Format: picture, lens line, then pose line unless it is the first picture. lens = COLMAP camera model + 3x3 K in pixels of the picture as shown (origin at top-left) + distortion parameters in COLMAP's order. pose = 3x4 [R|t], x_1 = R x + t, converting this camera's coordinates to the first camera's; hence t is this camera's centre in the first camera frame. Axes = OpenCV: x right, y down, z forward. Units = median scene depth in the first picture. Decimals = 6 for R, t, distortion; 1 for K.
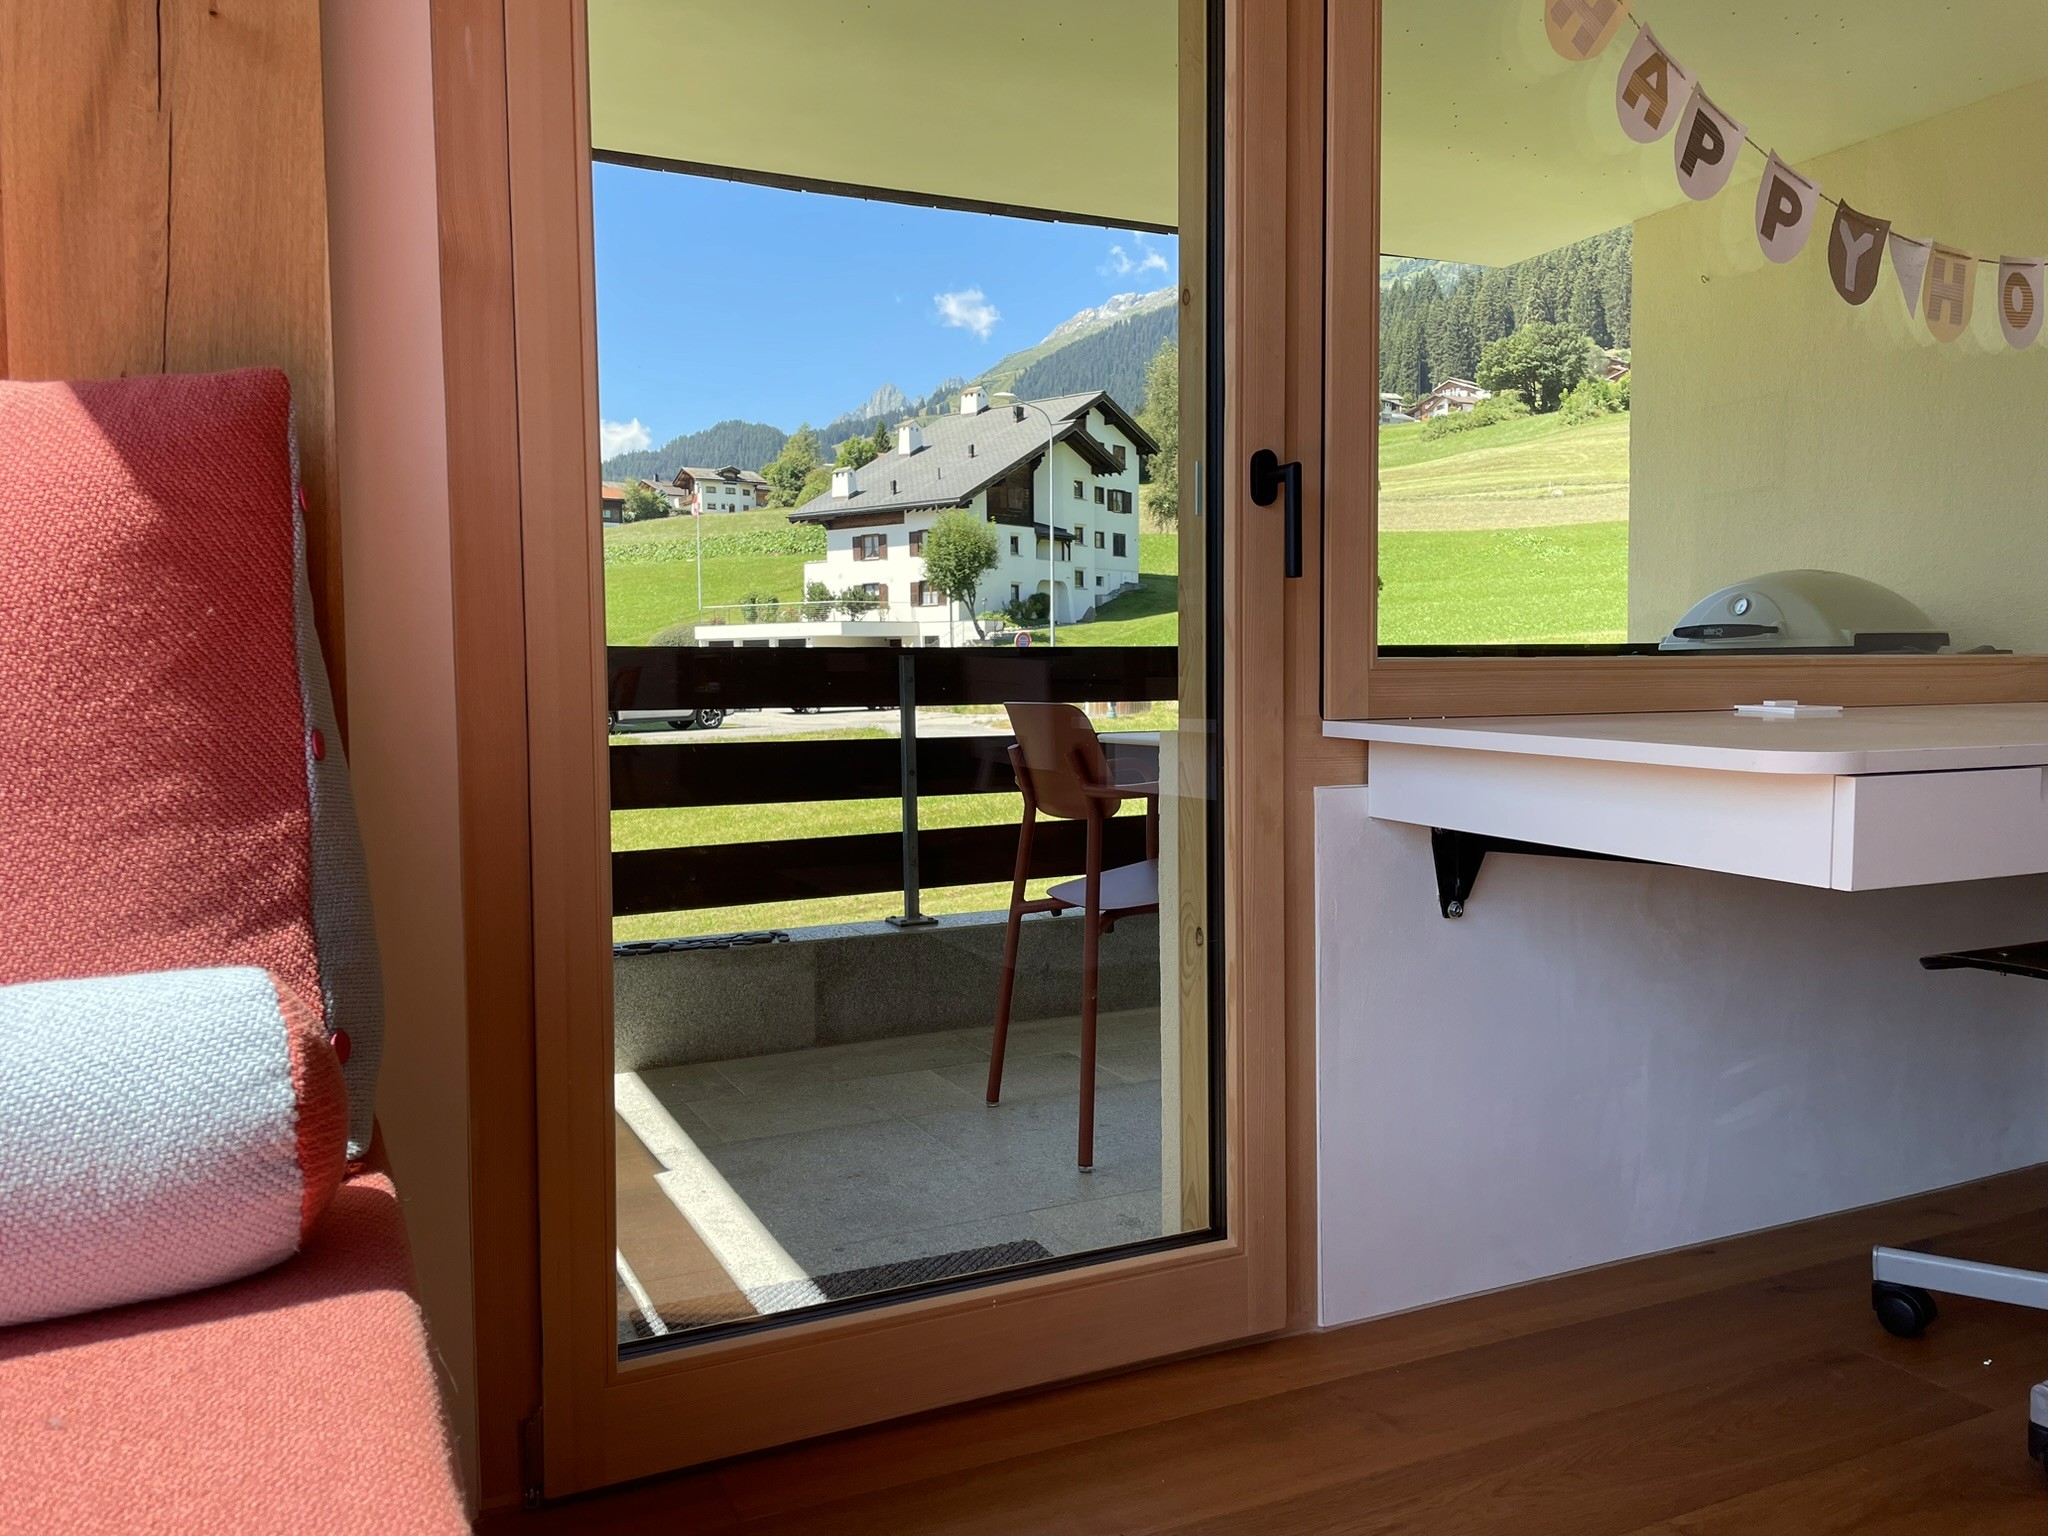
lens RADIAL K [[1540.3, 0, 1017.9], [0, 1540.3, 766.3], [0, 0, 1]] dist [0.034847, -0.005182]
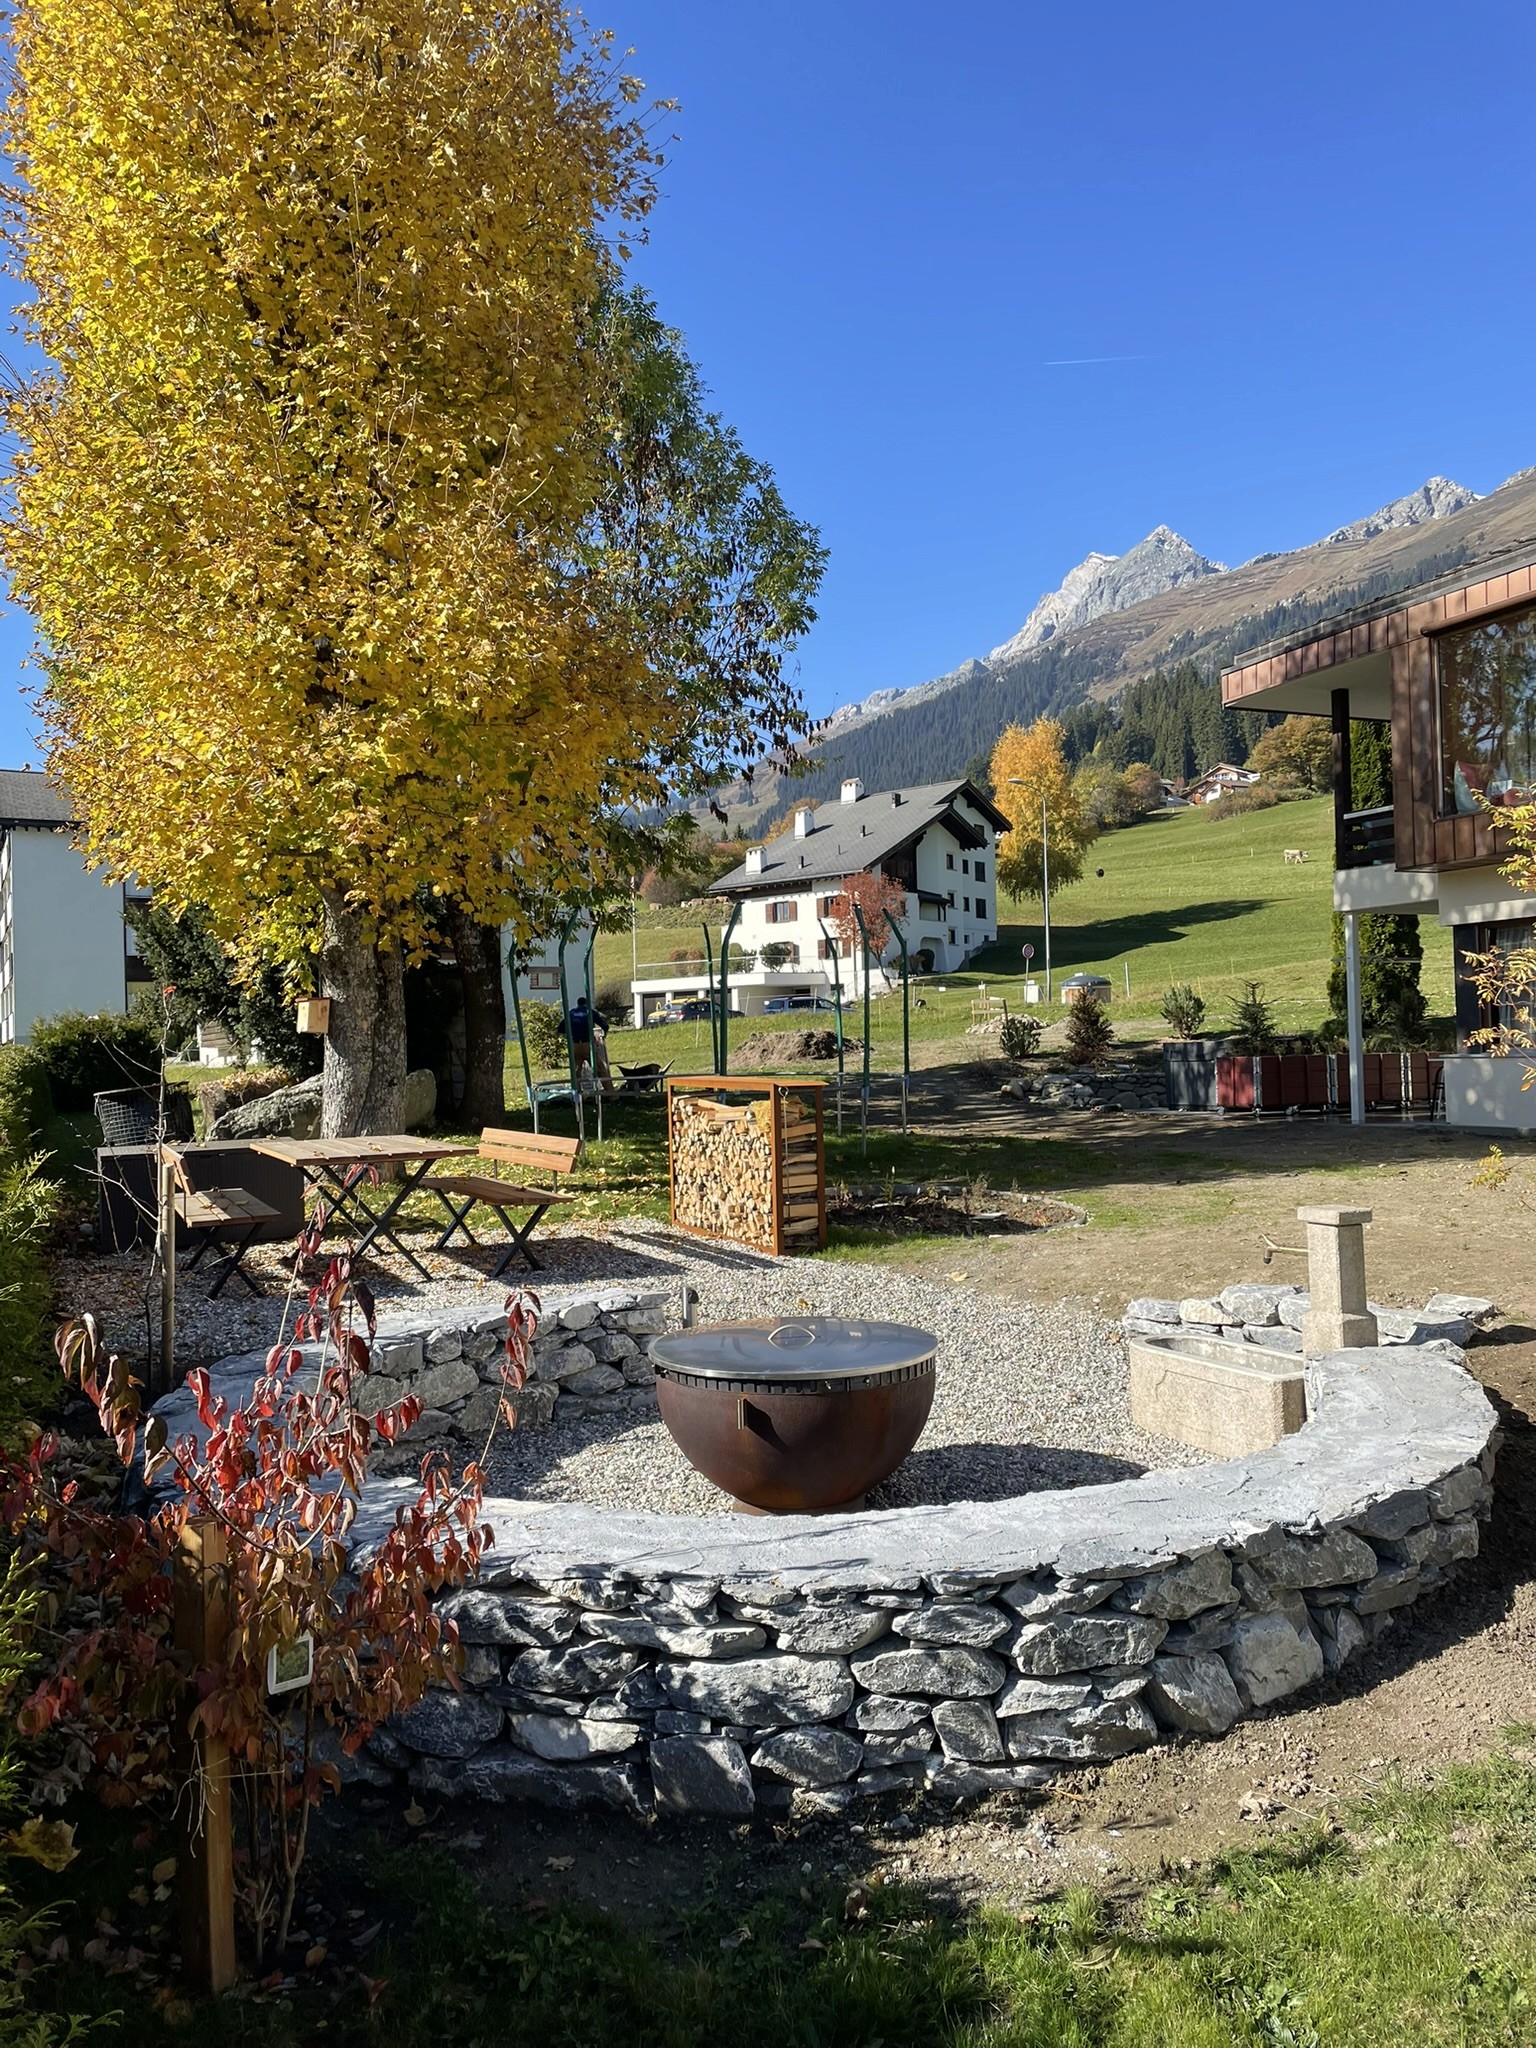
lens RADIAL K [[1540.3, 0, 772.2], [0, 1540.3, 1022.9], [0, 0, 1]] dist [0.034847, -0.005182]
pose [[0.999824, -0.017725, -0.006101, -0.092044], [0.017147, 0.996280, -0.084453, 0.040832], [0.007575, 0.084333, 0.996409, -0.166725]]
